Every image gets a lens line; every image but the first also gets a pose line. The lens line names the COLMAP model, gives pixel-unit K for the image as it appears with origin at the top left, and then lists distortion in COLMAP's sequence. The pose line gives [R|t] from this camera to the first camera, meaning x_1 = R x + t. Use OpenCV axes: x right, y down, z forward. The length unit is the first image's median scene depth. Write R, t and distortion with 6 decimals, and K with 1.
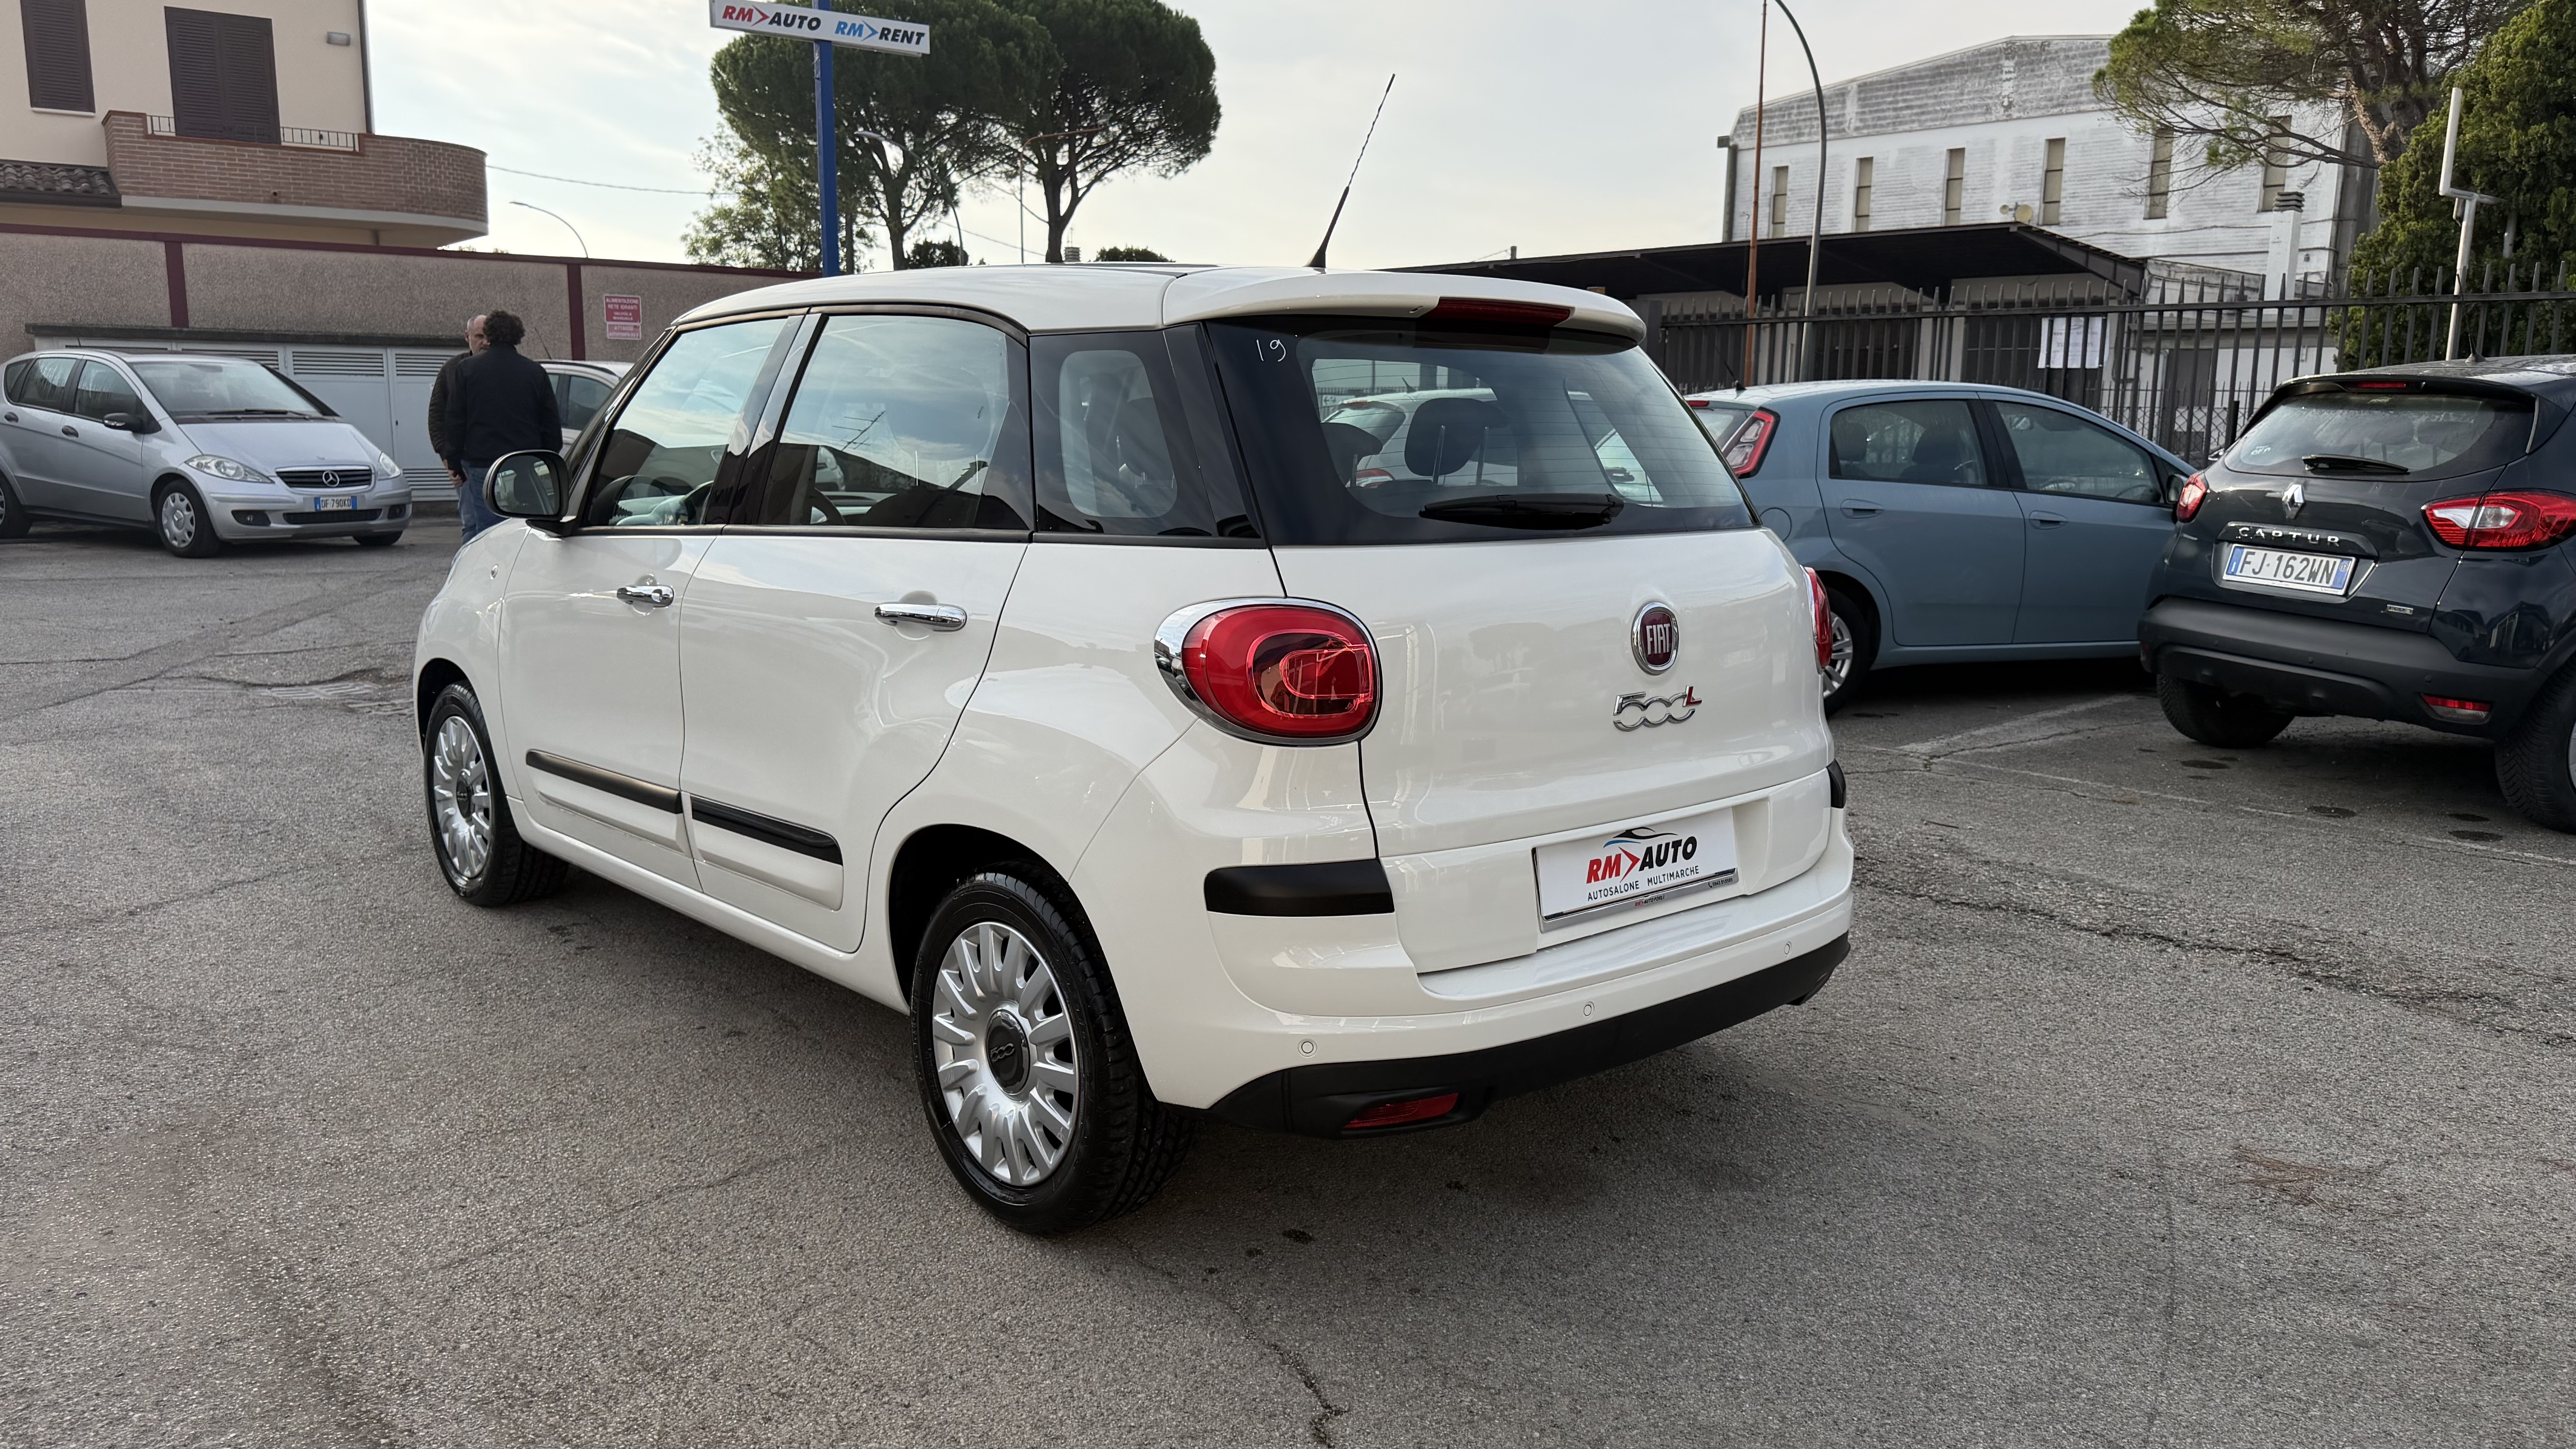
lens RADIAL K [[1809.4, 0, 1279.8], [0, 1809.4, 731.6], [0, 0, 1]] dist [0.049926, -0.063781]
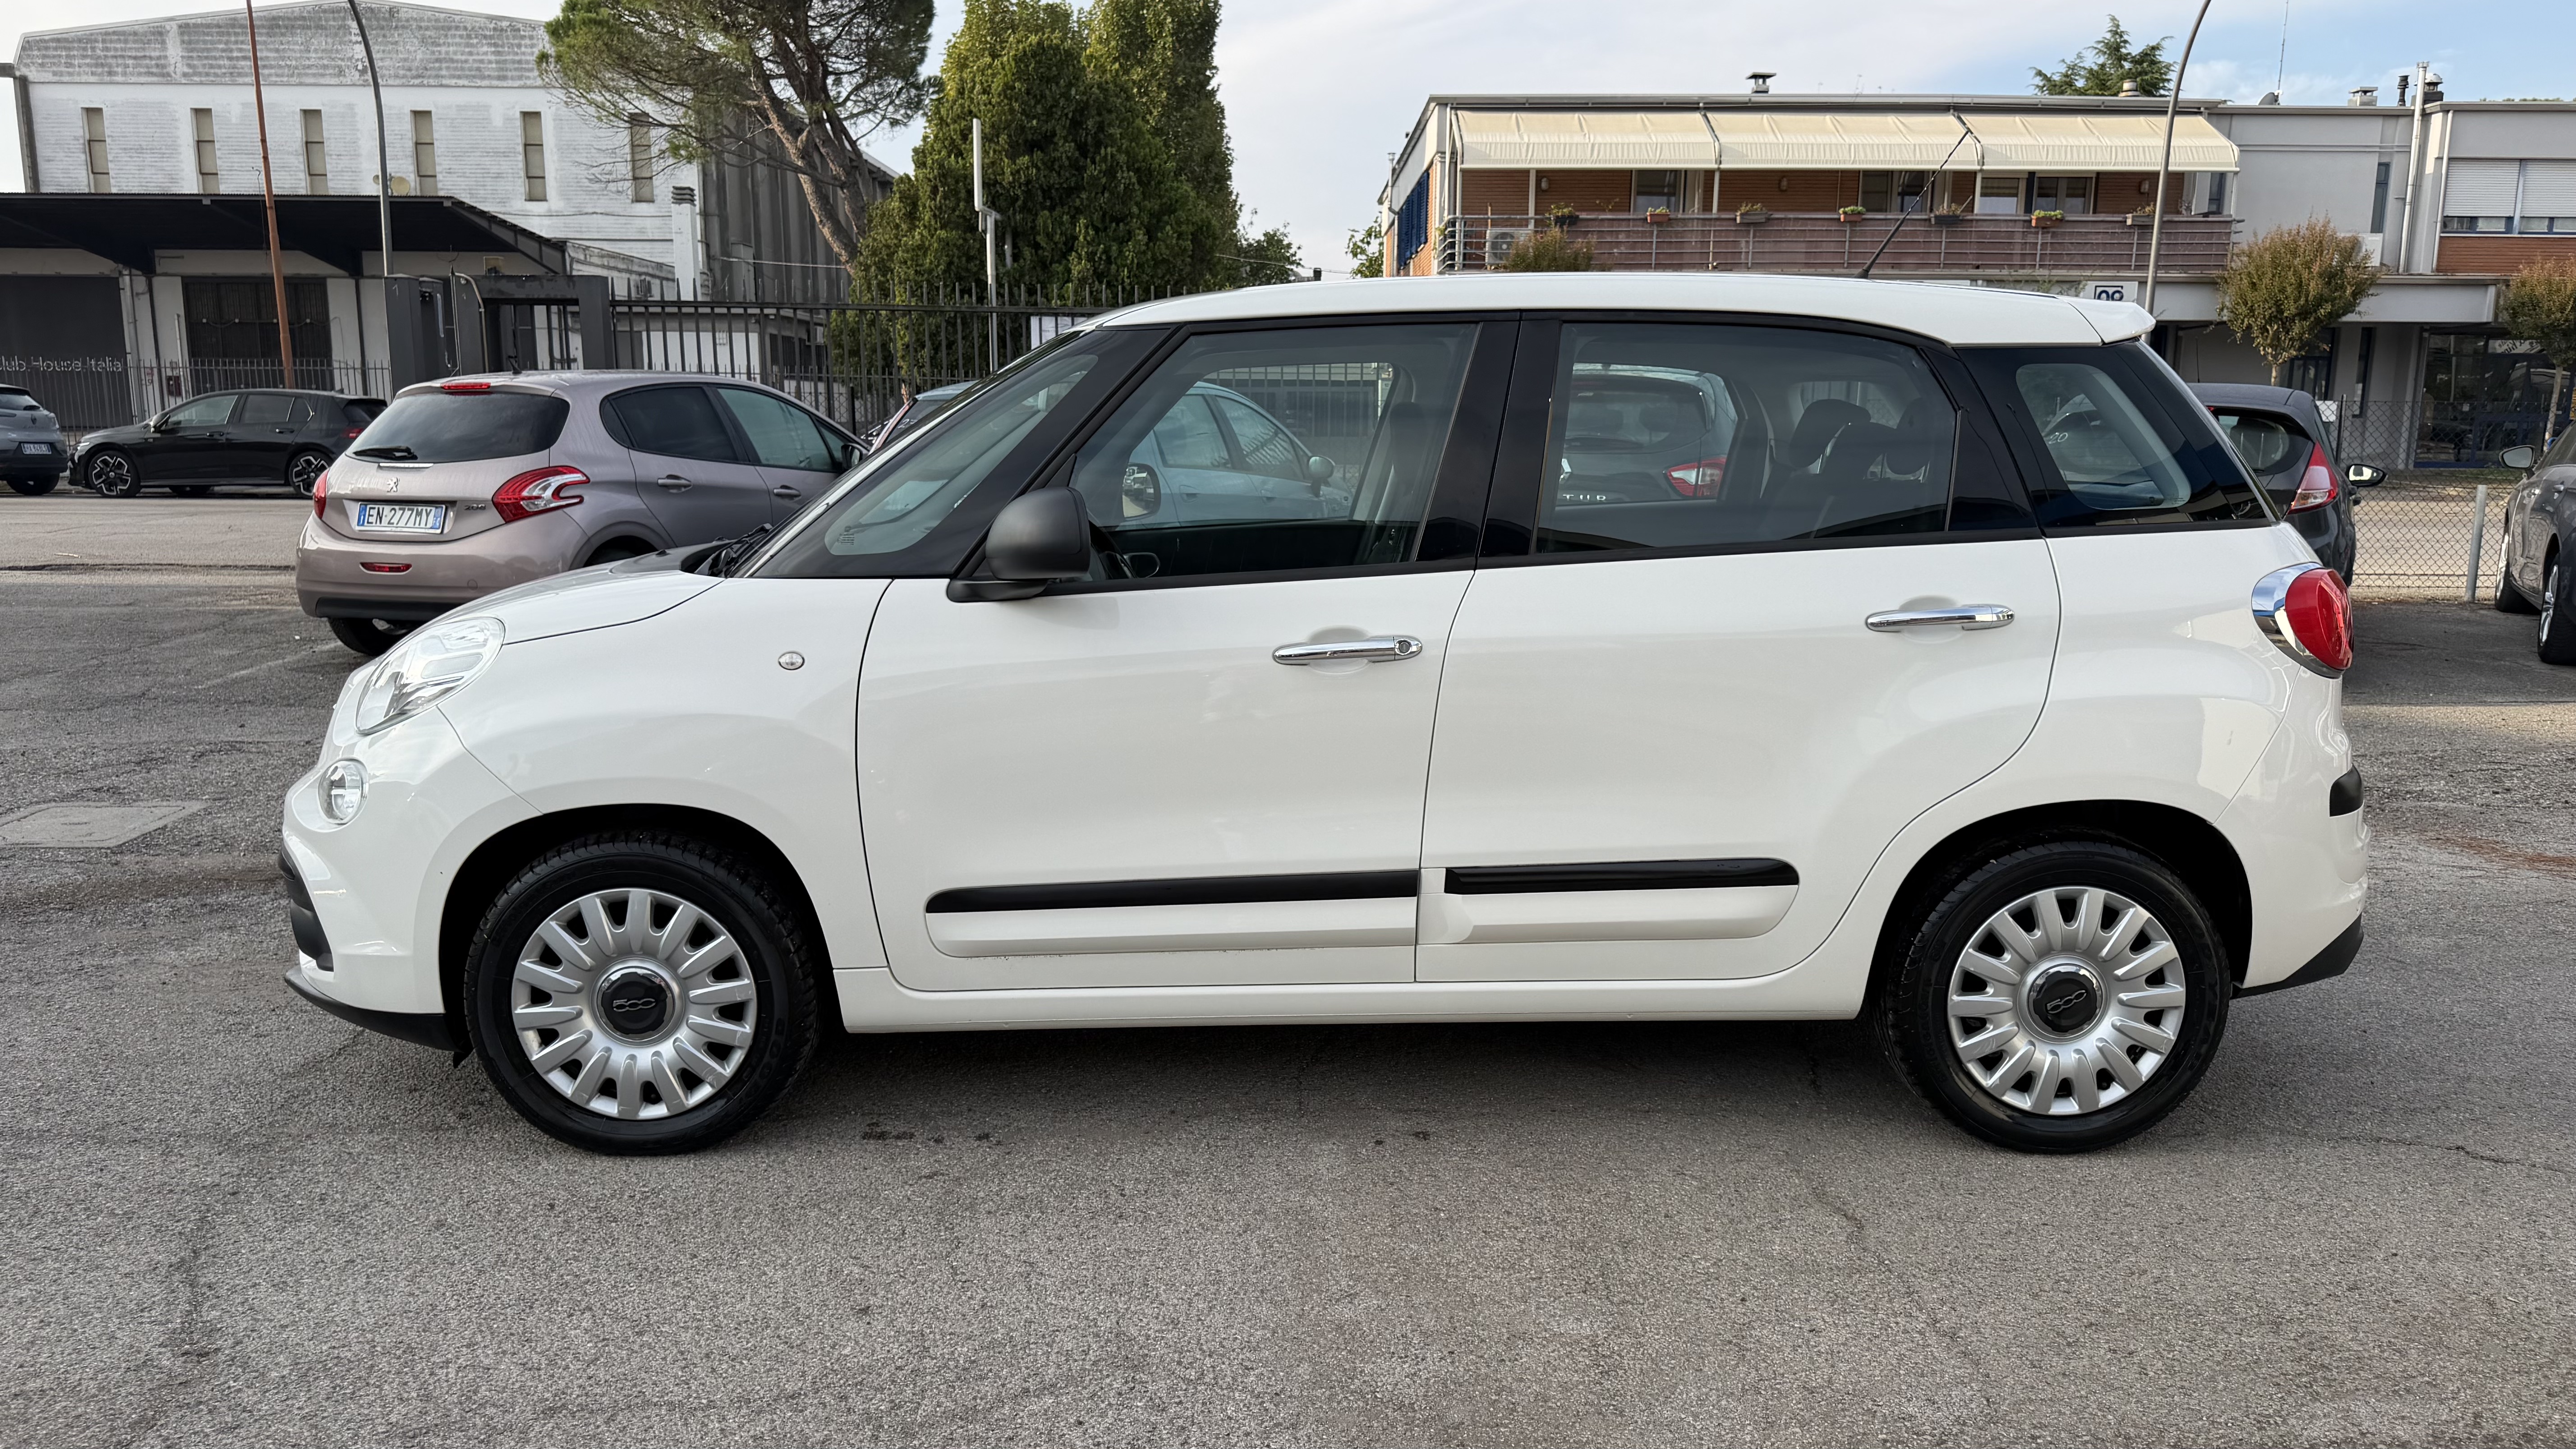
lens RADIAL K [[1809.4, 0, 1263.9], [0, 1809.4, 746.0], [0, 0, 1]] dist [0.049926, -0.063781]
pose [[0.657510, -0.149994, 0.738365, -0.165482], [0.135349, 0.987556, 0.080087, -0.017250], [-0.741189, 0.047279, 0.669629, 0.078618]]
